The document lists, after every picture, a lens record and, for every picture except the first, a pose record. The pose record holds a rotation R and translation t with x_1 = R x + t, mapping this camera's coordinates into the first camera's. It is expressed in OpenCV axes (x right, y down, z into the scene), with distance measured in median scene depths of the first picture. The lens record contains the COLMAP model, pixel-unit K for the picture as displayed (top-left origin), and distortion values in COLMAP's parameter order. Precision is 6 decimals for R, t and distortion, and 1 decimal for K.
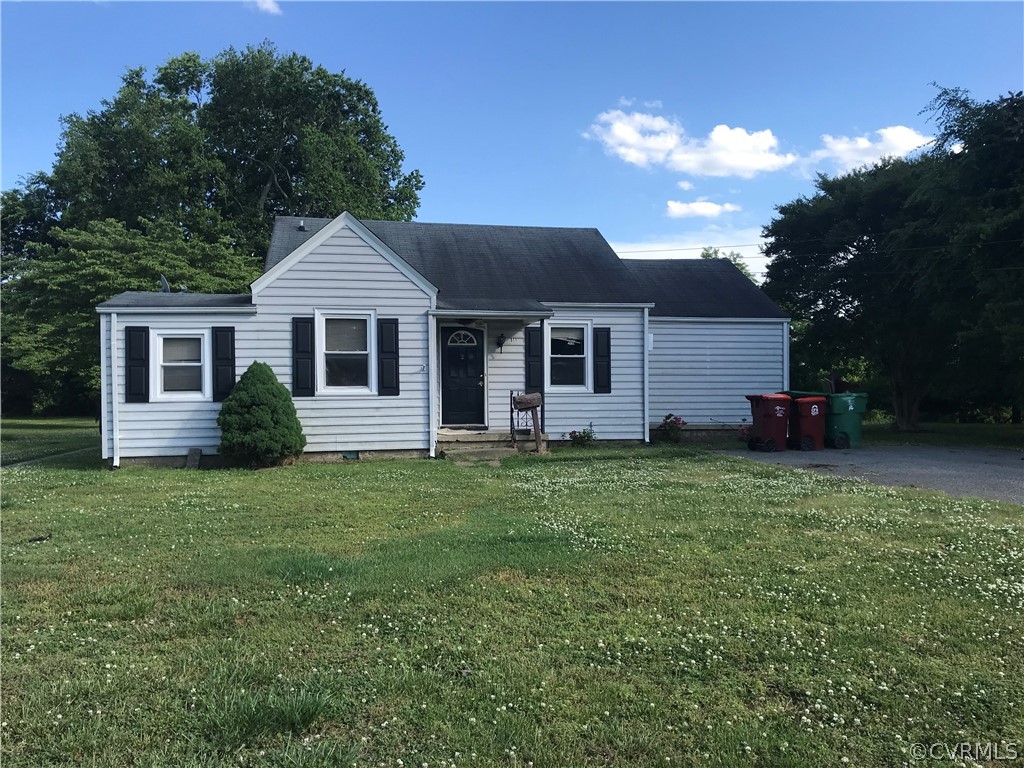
lens RADIAL K [[839.1, 0, 512.0], [0, 839.1, 384.0], [0, 0, 1]] dist [0.059090, -0.082129]
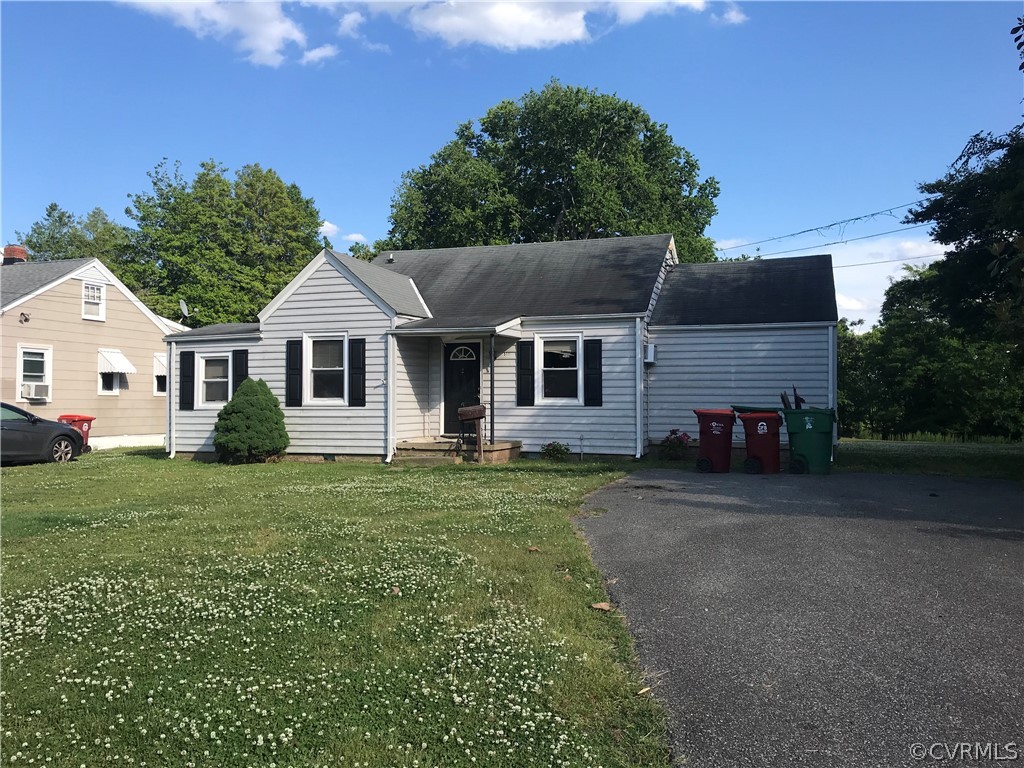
lens RADIAL K [[839.1, 0, 512.0], [0, 839.1, 384.0], [0, 0, 1]] dist [0.059090, -0.082129]
pose [[0.864911, -0.003088, -0.501916, 0.603951], [-0.003081, 0.999930, -0.011460, -0.004085], [0.501916, 0.011459, 0.864840, 0.118595]]
